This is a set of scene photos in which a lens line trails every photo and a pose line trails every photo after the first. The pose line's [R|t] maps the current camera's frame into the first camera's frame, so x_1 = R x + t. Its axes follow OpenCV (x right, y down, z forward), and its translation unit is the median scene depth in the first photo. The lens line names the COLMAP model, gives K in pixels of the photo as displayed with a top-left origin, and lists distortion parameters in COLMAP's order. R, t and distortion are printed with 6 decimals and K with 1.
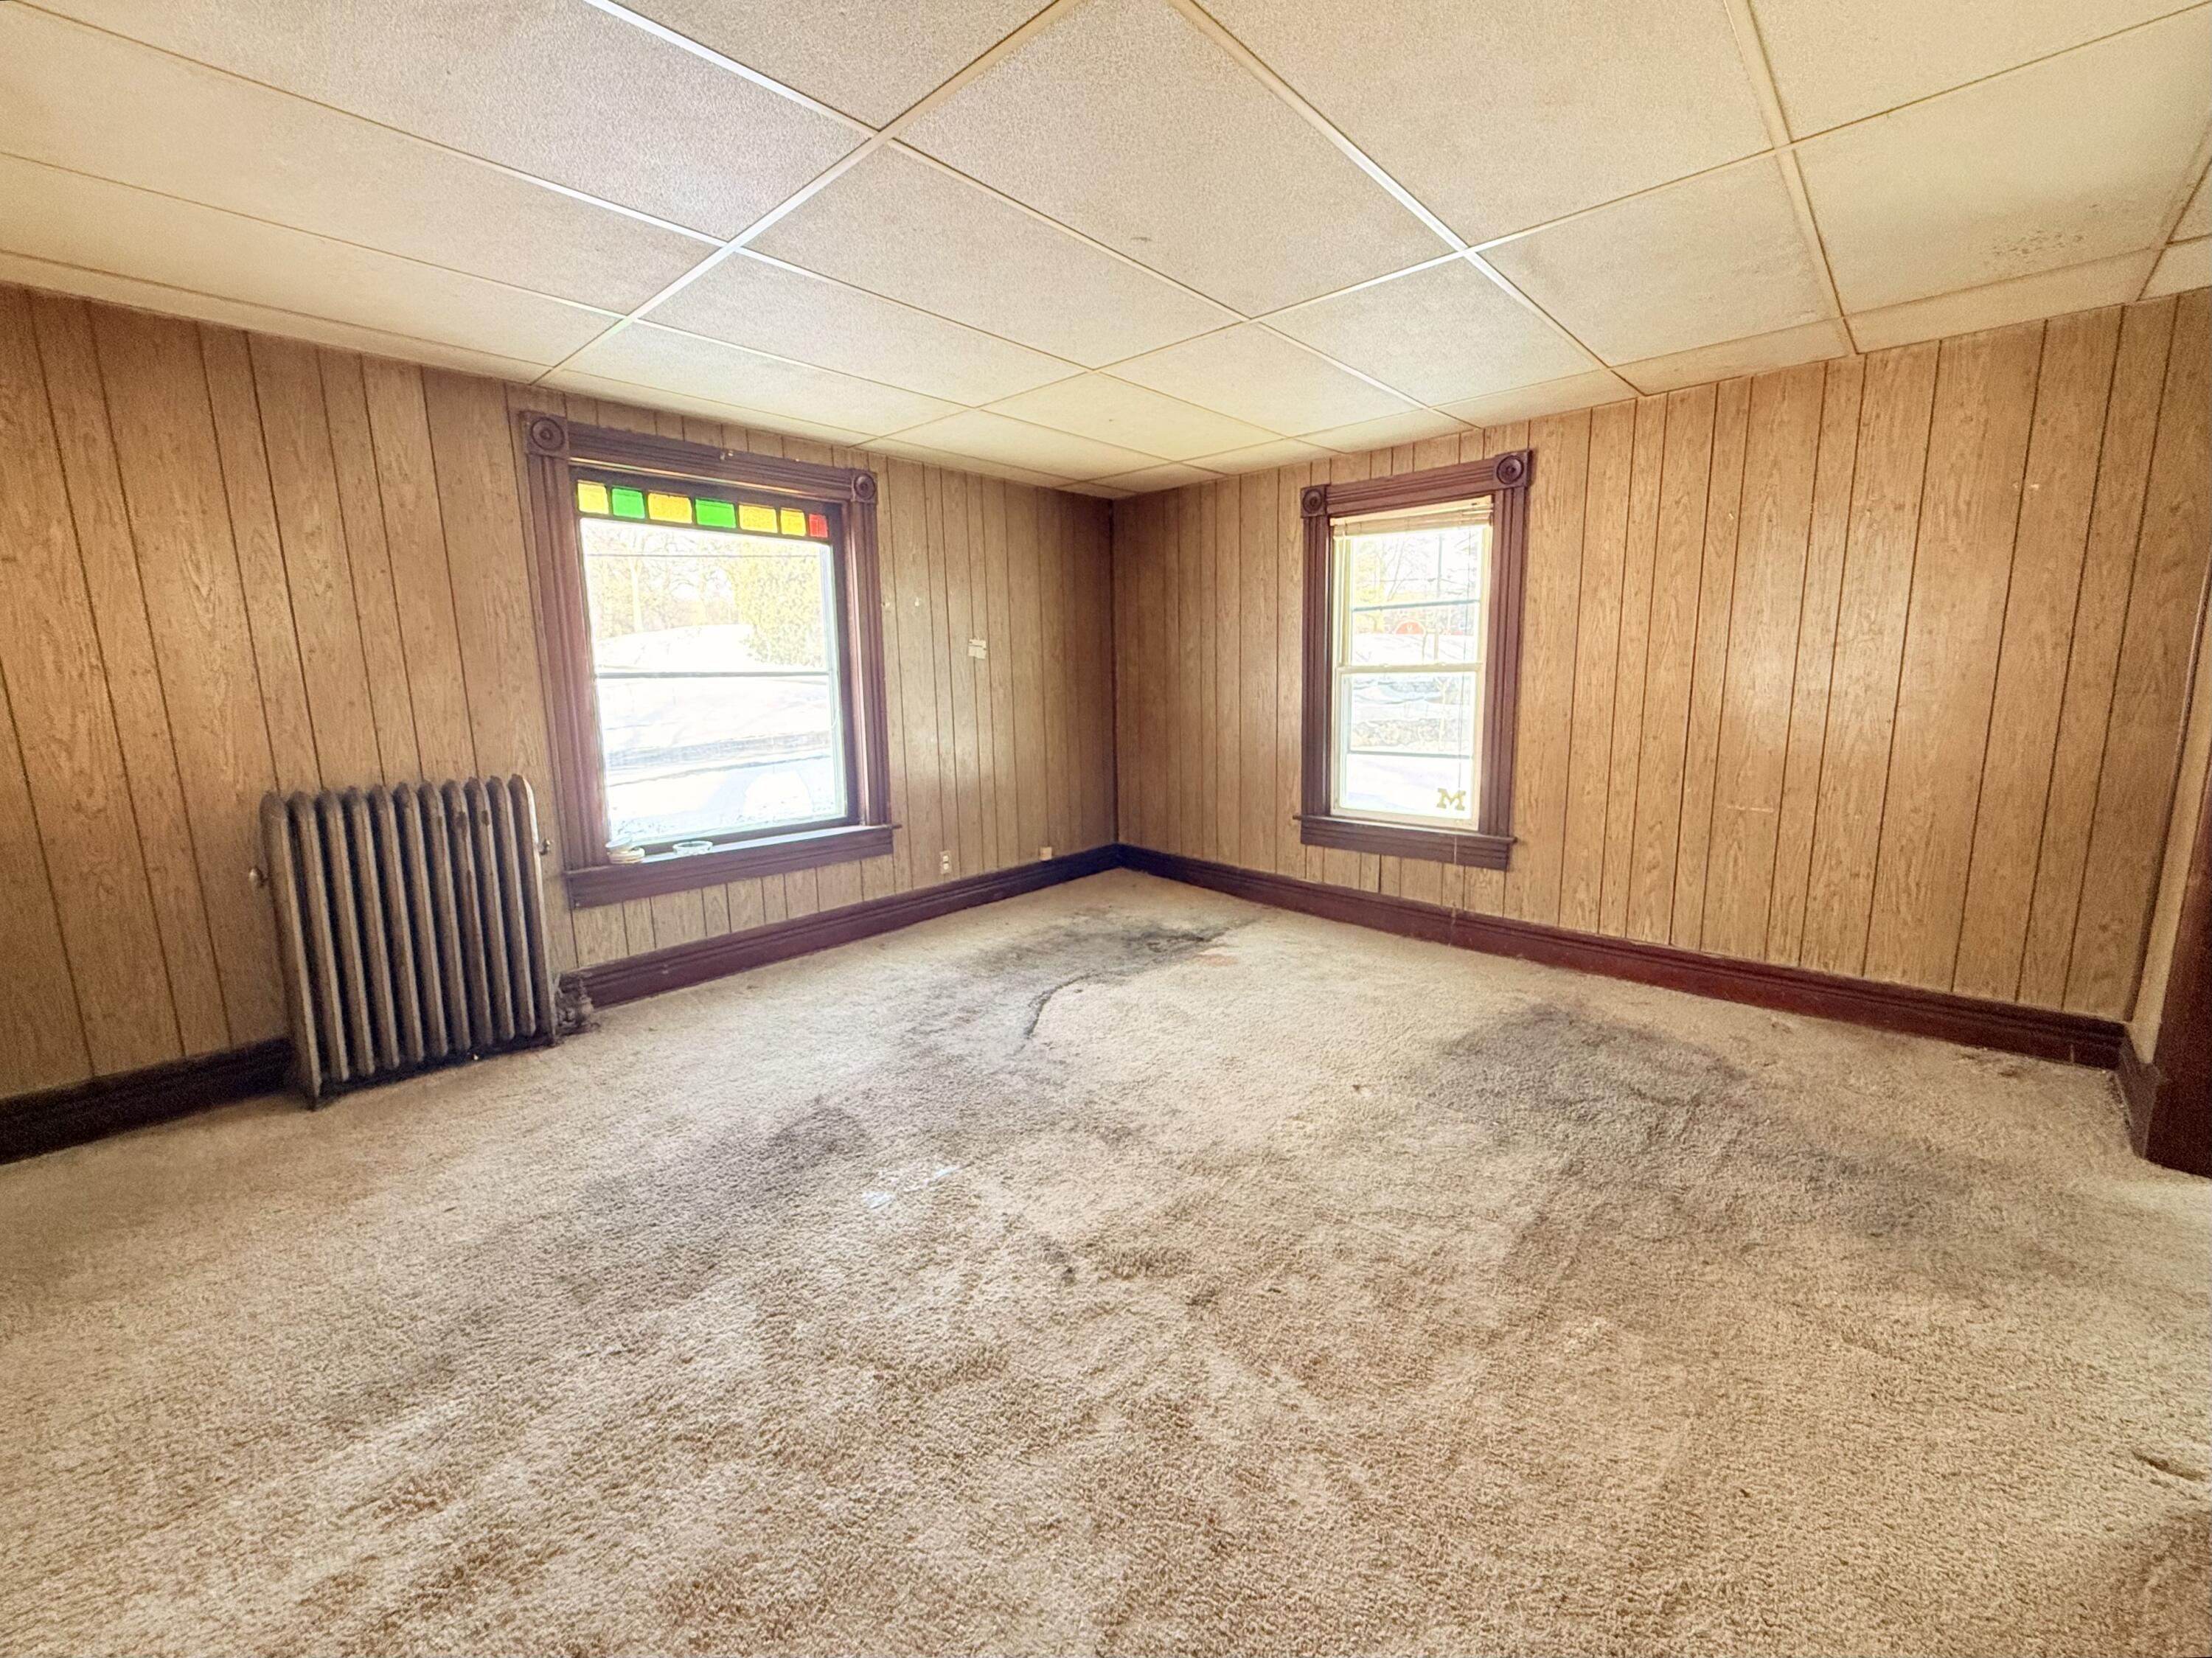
lens RADIAL K [[898.9, 0, 1123.5], [0, 898.9, 827.6], [0, 0, 1]] dist [0.001410, 0.000270]
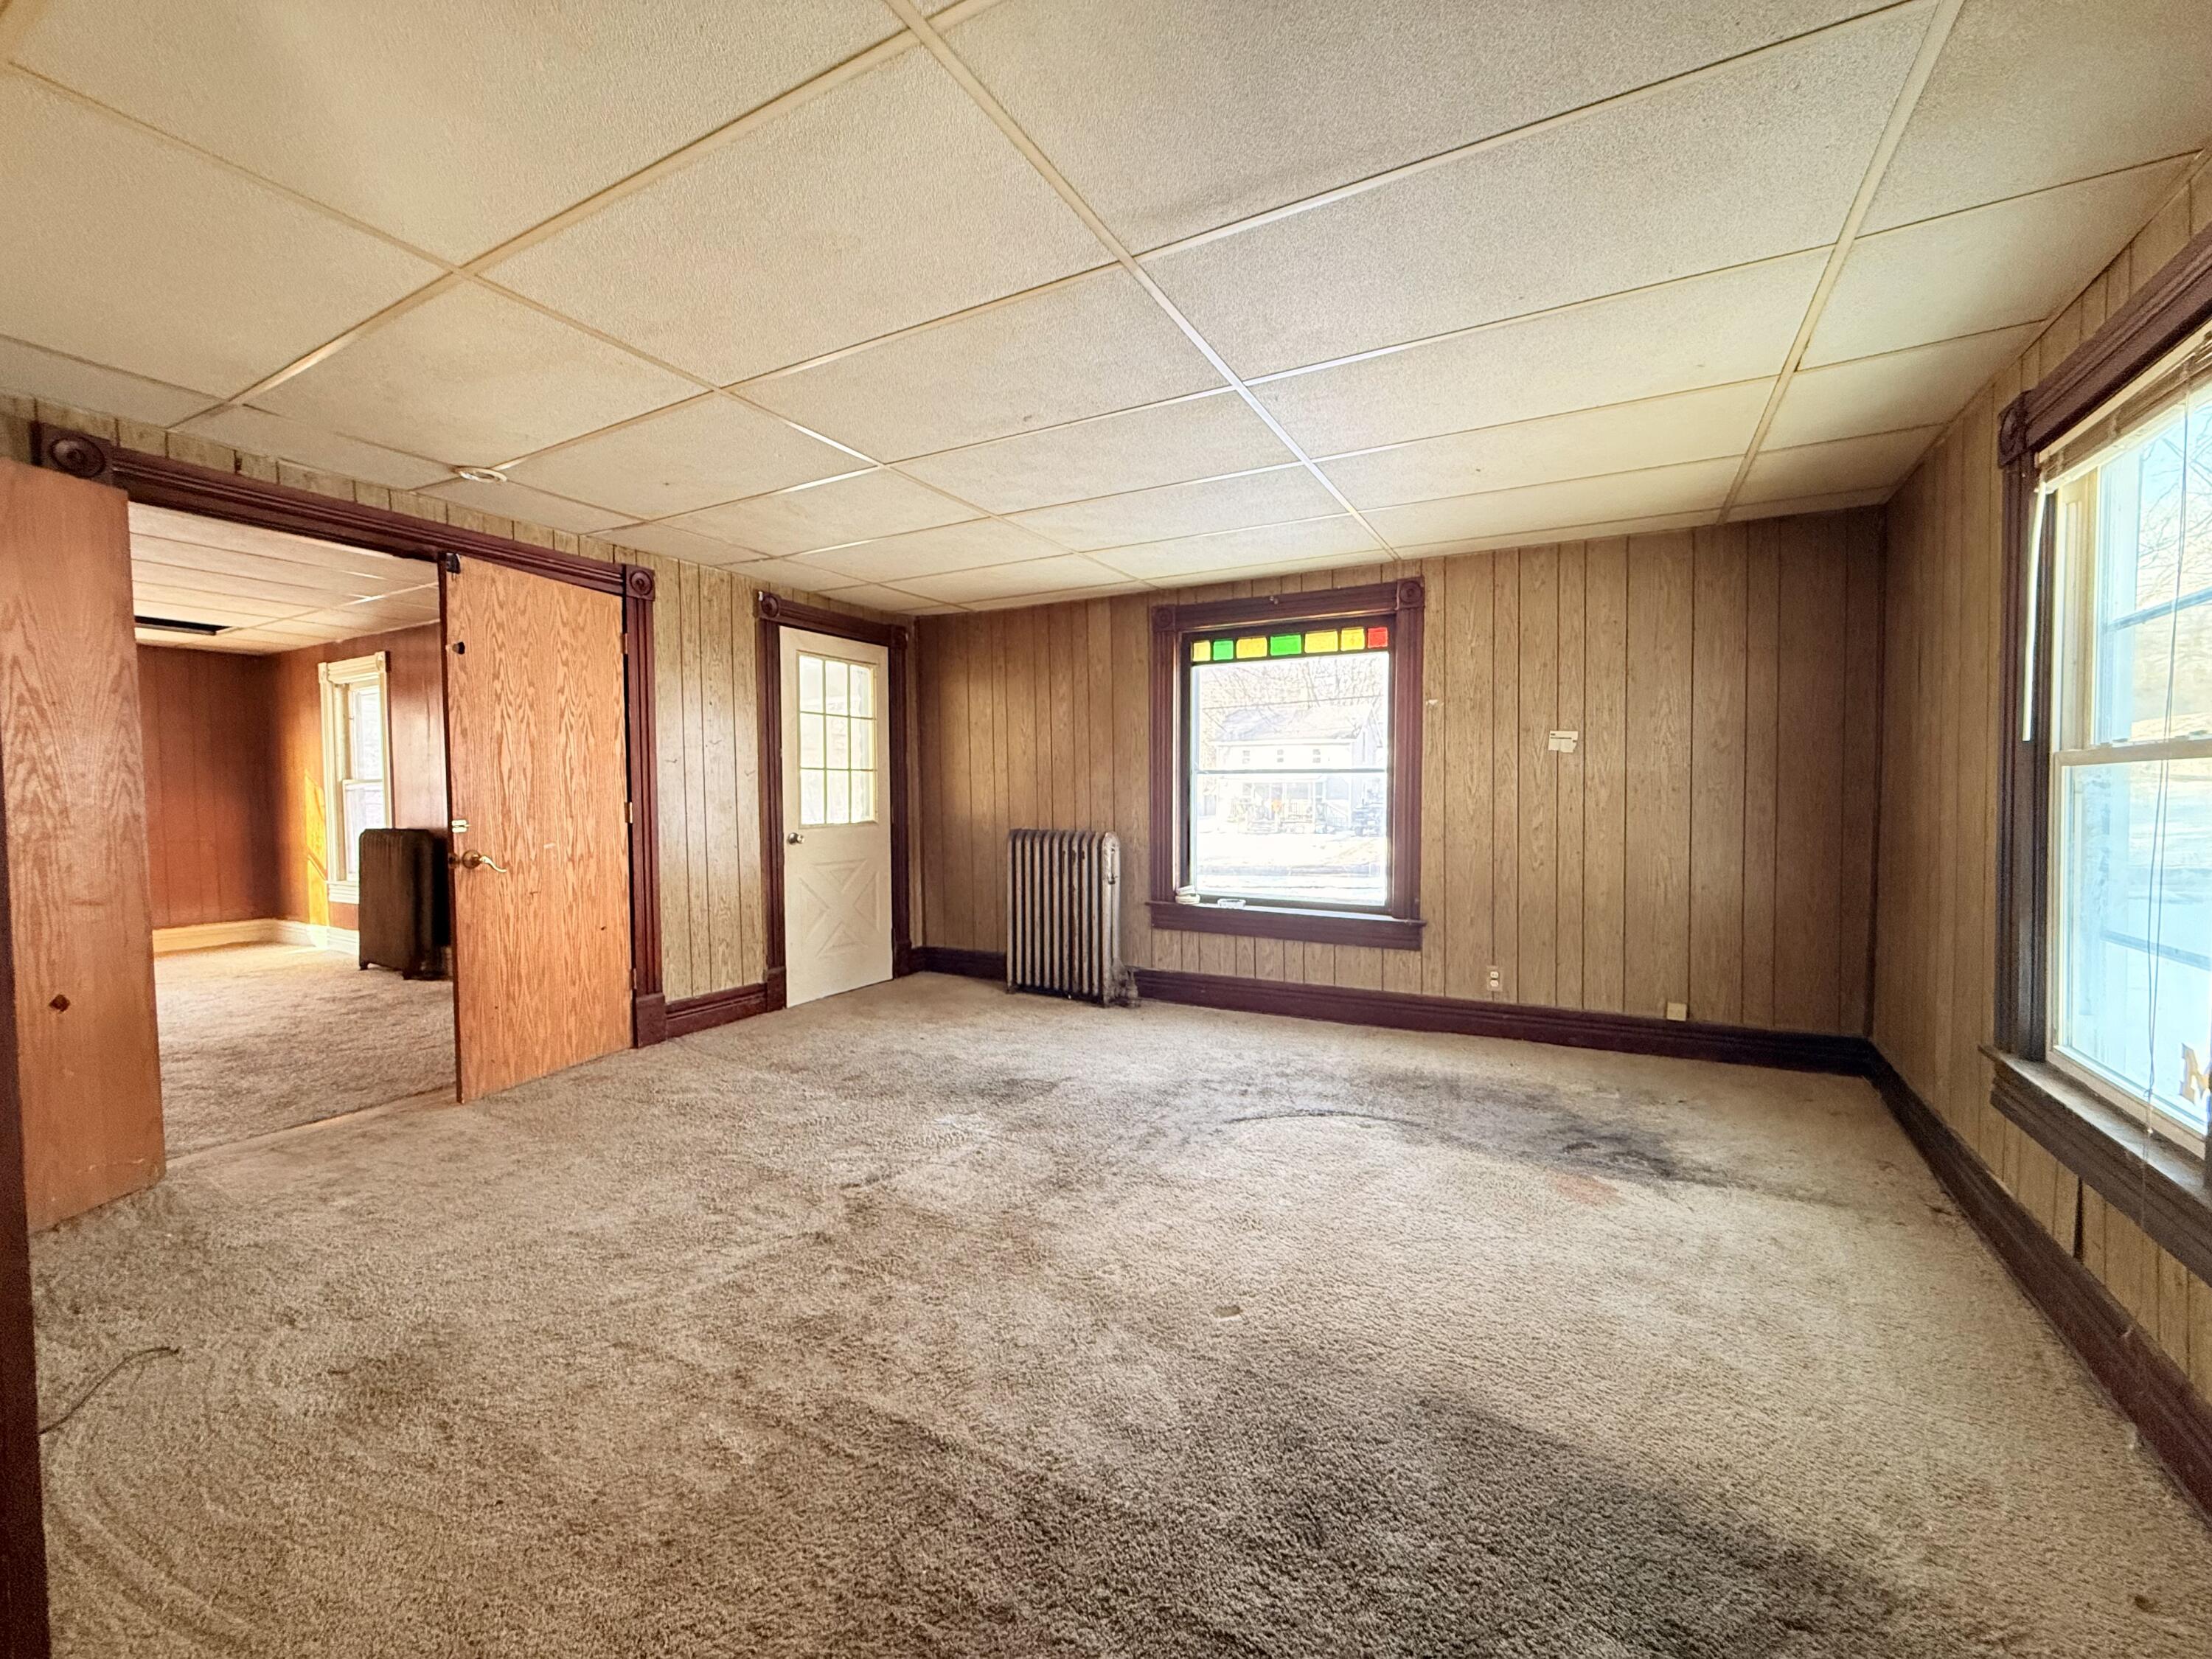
lens RADIAL K [[898.9, 0, 1123.5], [0, 898.9, 828.1], [0, 0, 1]] dist [0.001410, 0.000270]
pose [[0.235617, 0.056047, -0.970229, 0.727037], [-0.166020, 0.985982, 0.016640, -0.079145], [0.957560, 0.157157, 0.241619, 0.516672]]
